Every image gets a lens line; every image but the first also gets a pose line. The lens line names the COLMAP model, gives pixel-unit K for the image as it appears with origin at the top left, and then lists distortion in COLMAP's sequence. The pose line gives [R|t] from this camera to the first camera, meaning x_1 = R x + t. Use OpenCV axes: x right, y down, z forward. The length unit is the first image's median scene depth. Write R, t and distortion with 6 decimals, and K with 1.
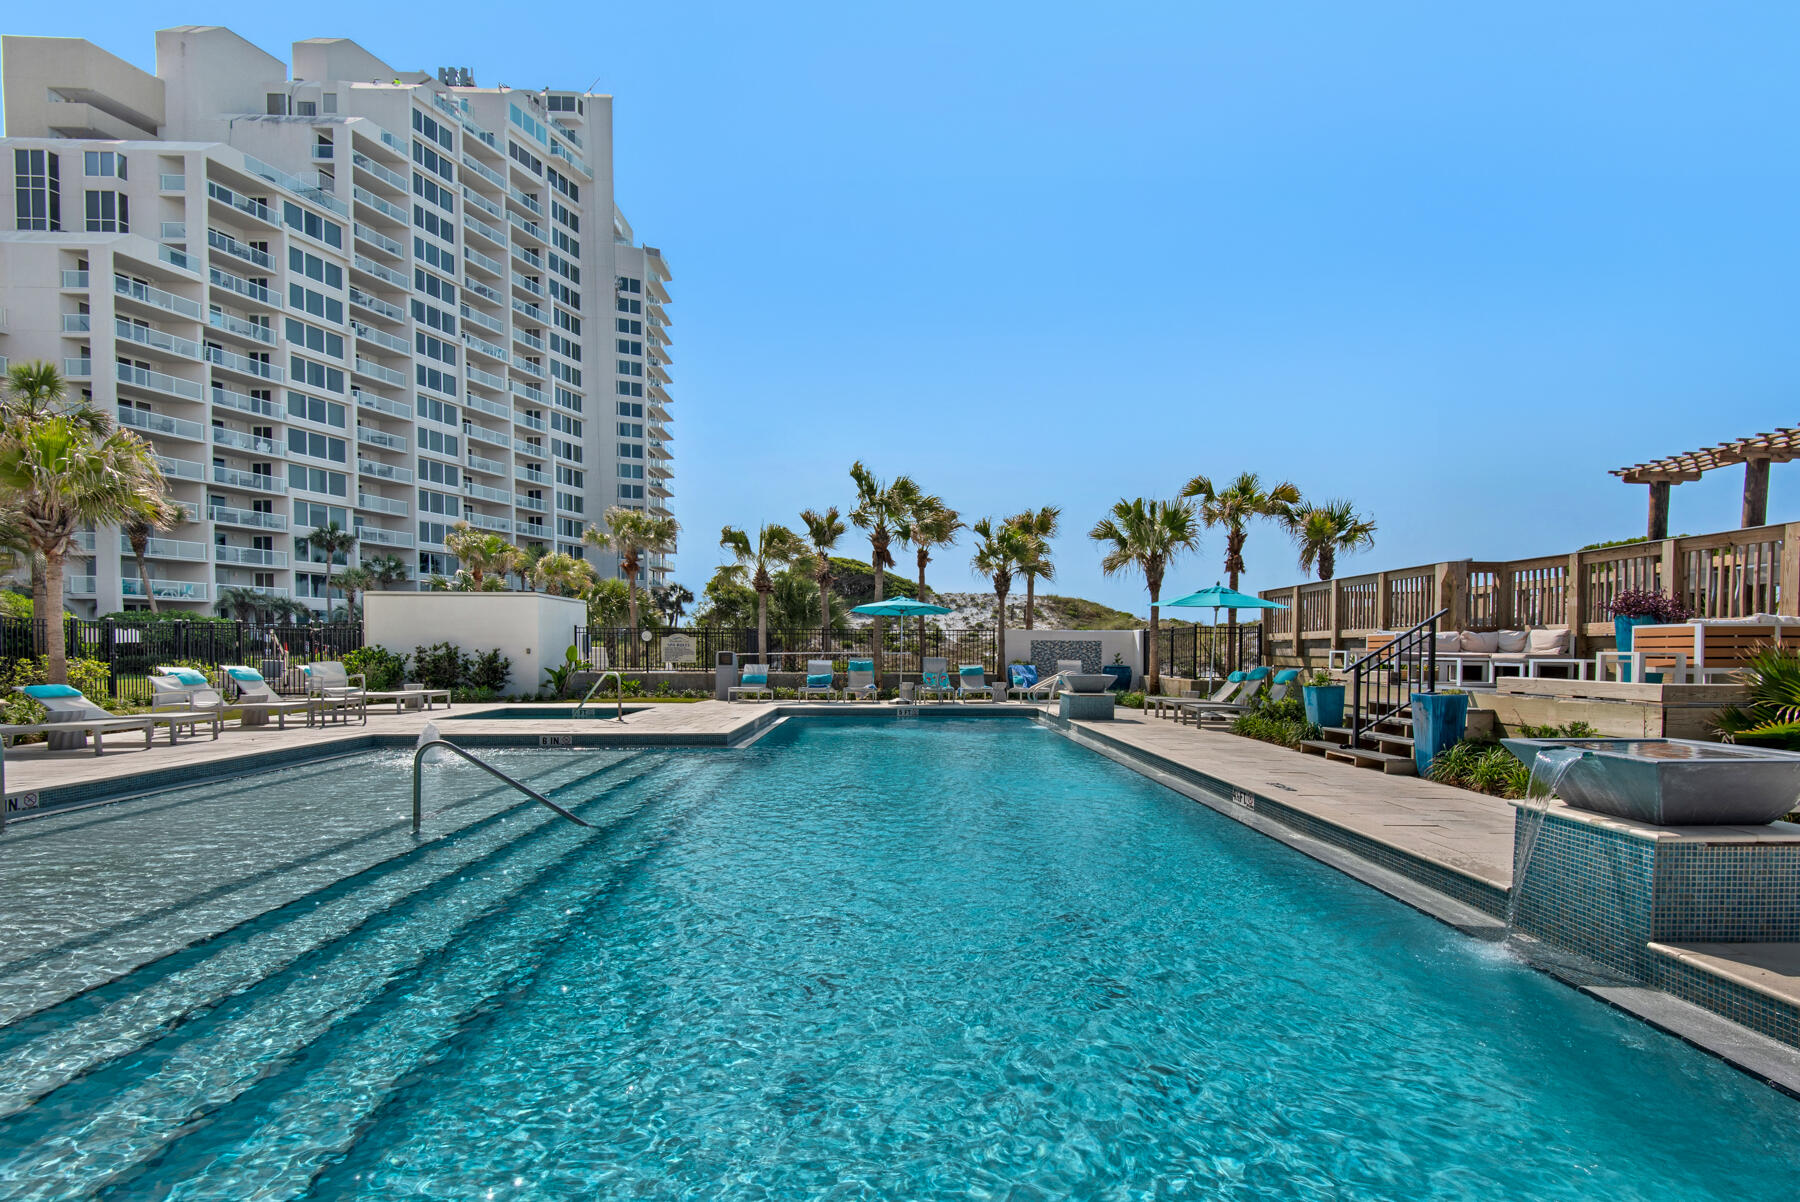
lens RADIAL K [[832.1, 0, 906.0], [0, 832.1, 665.5], [0, 0, 1]] dist [0.004720, -0.003704]
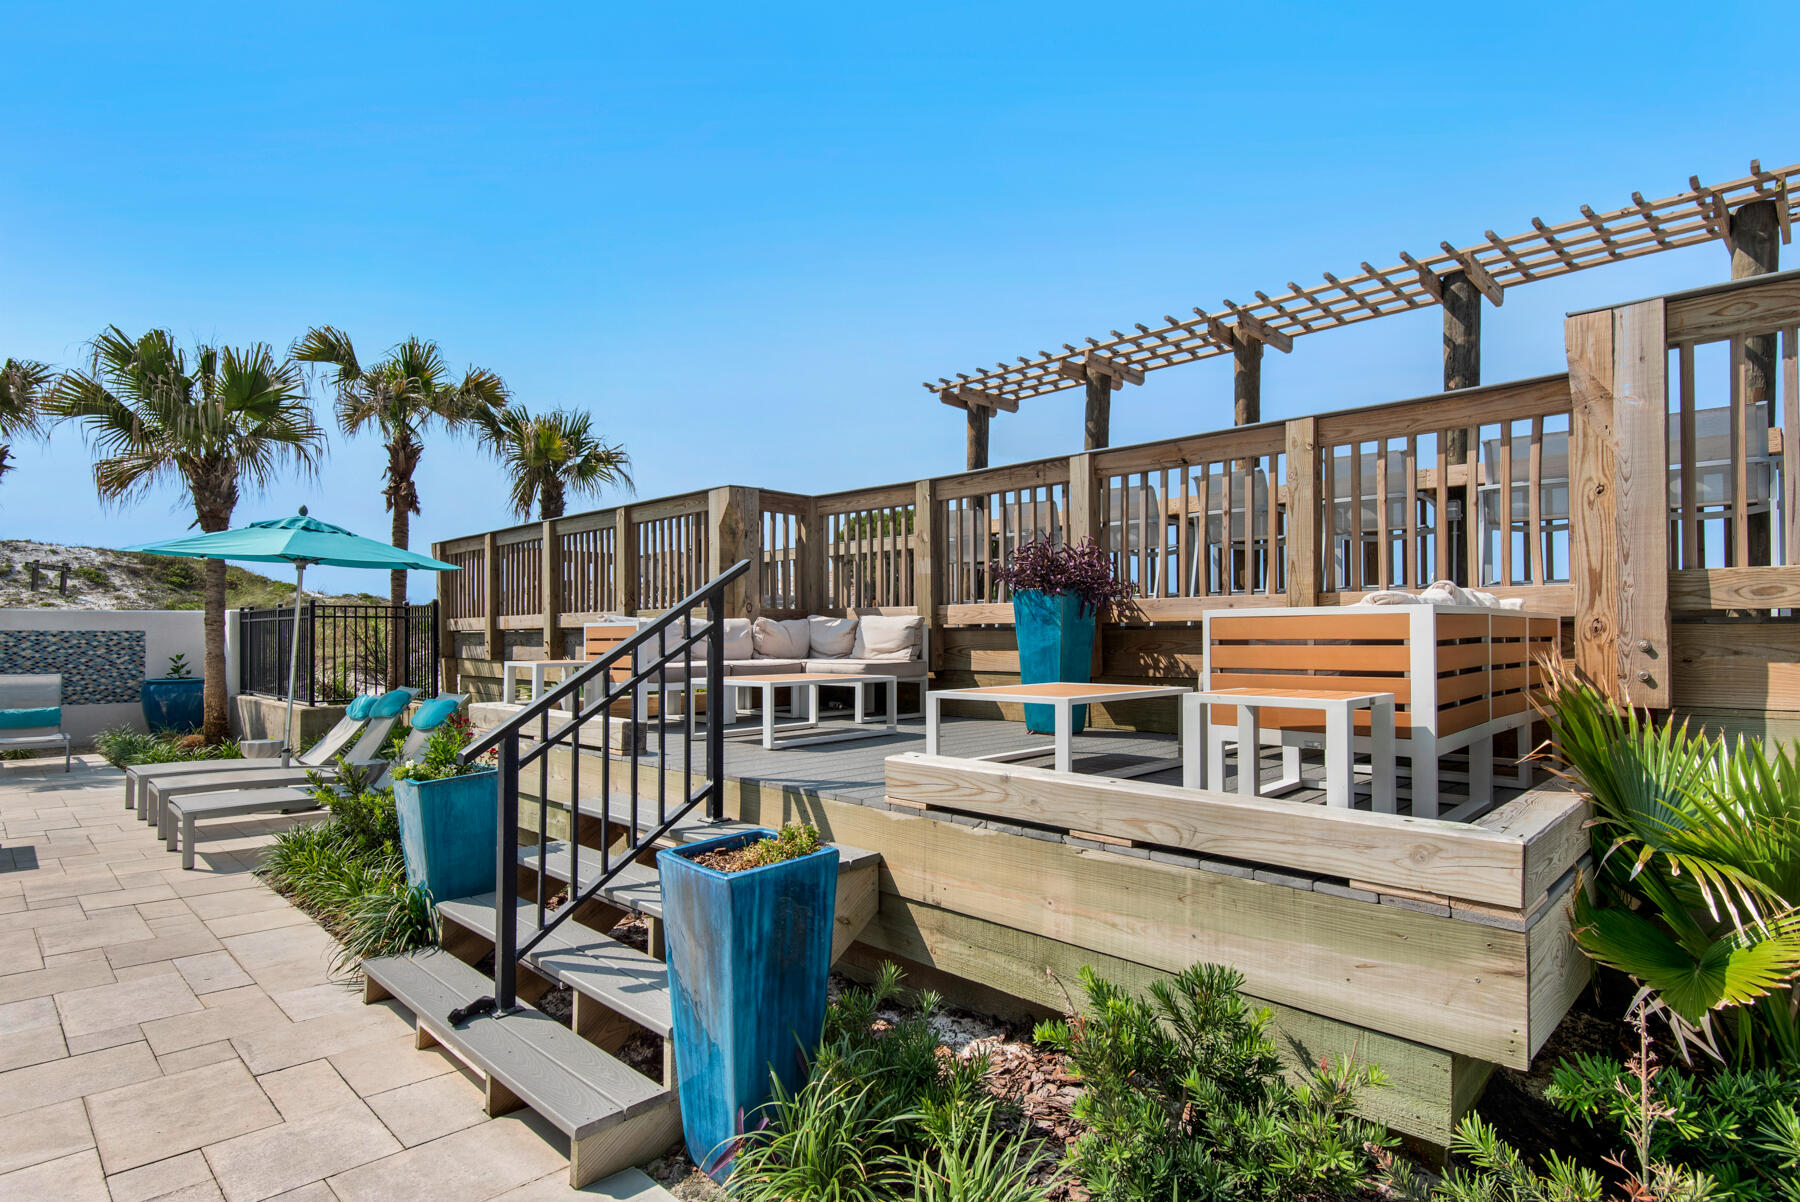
lens RADIAL K [[938.9, 0, 897.4], [0, 938.9, 622.3], [0, 0, 1]] dist [-0.006421, 0.001670]
pose [[0.713366, 0.002401, 0.700788, 0.260968], [0.020212, 0.999508, -0.024000, -0.018493], [-0.700500, 0.031285, 0.712966, 0.424307]]
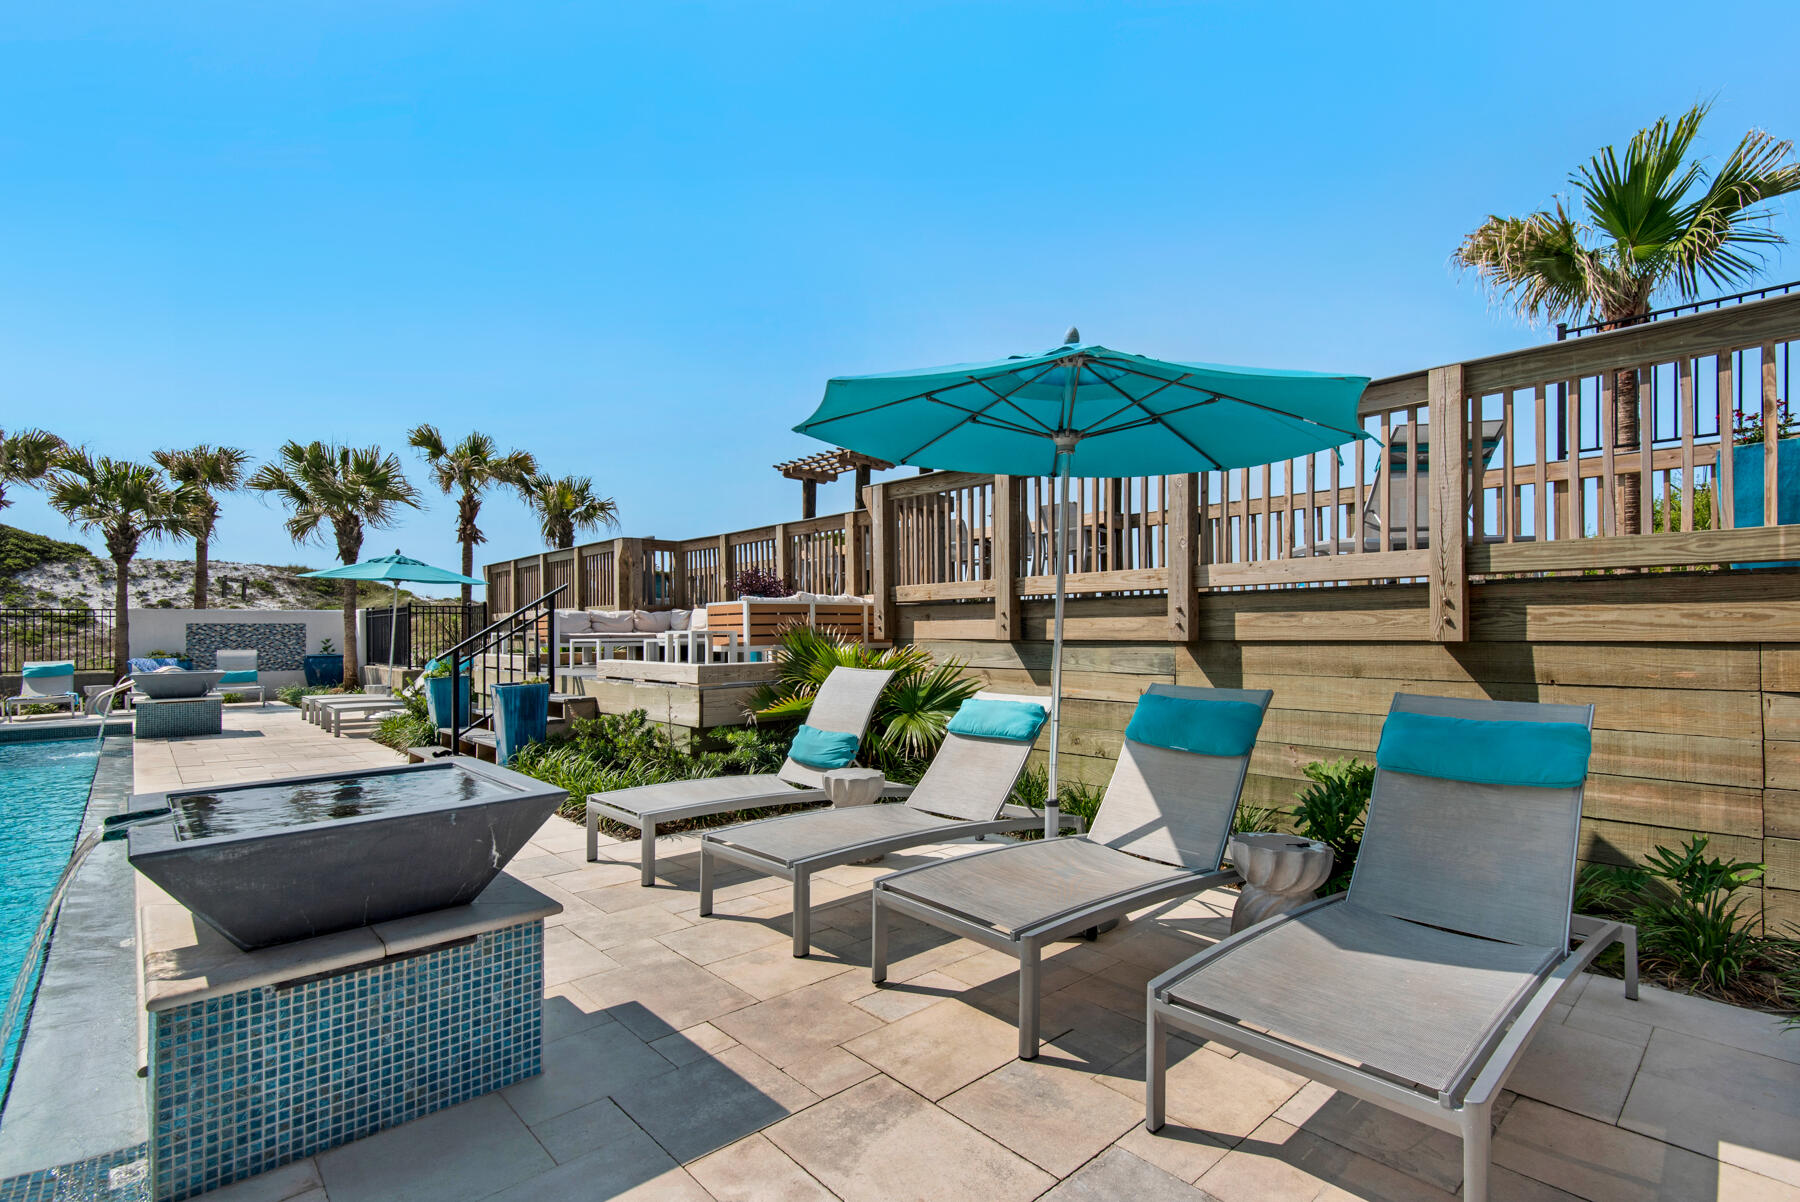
lens RADIAL K [[832.1, 0, 892.3], [0, 832.1, 614.0], [0, 0, 1]] dist [0.004720, -0.003704]
pose [[0.749697, 0.000999, 0.661781, 0.209589], [0.025787, 0.999195, -0.030721, 0.000017], [-0.661279, 0.040097, 0.749068, 0.074574]]
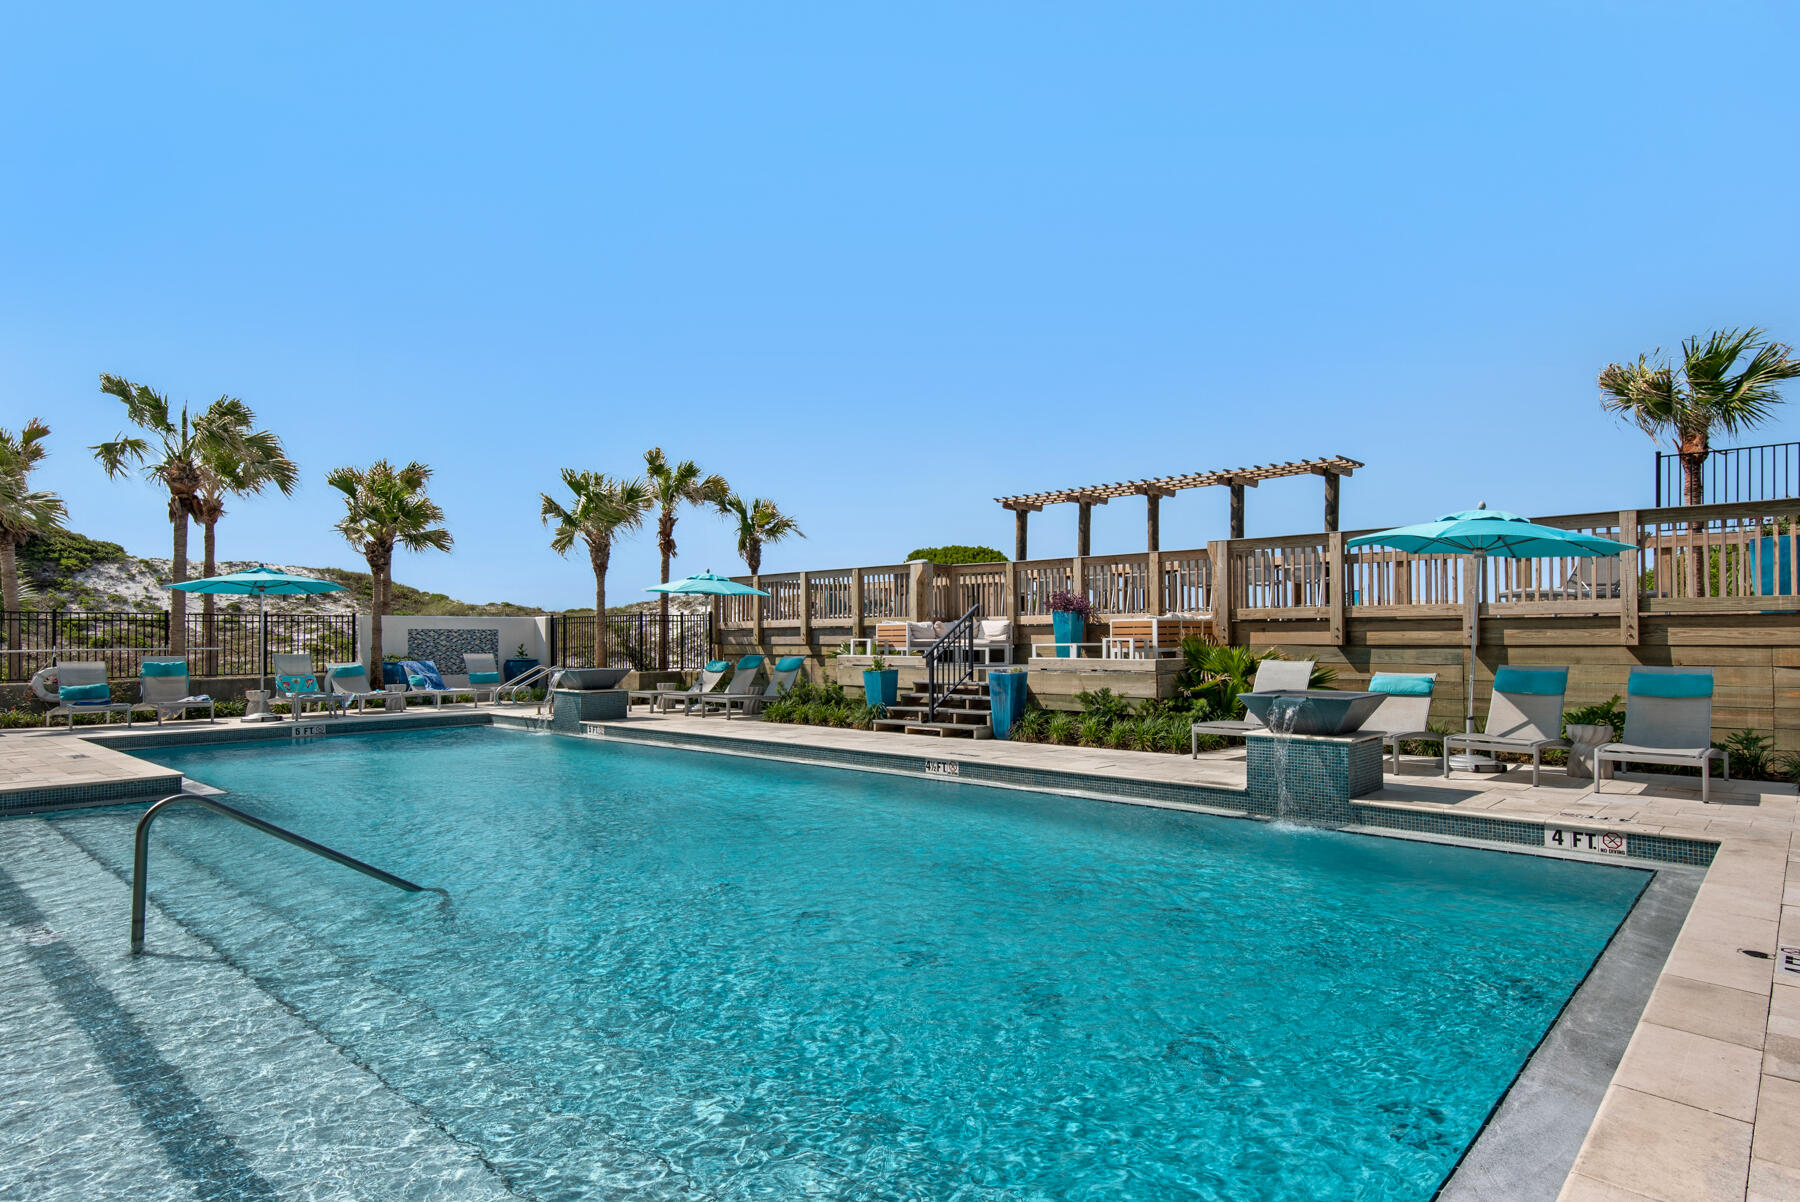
lens RADIAL K [[979.3, 0, 905.6], [0, 979.3, 612.7], [0, 0, 1]] dist [0.014616, -0.005464]
pose [[0.694768, 0.011523, 0.719142, -0.301846], [0.021518, 0.999091, -0.036797, -0.002621], [-0.718912, 0.041040, 0.693888, 0.047981]]
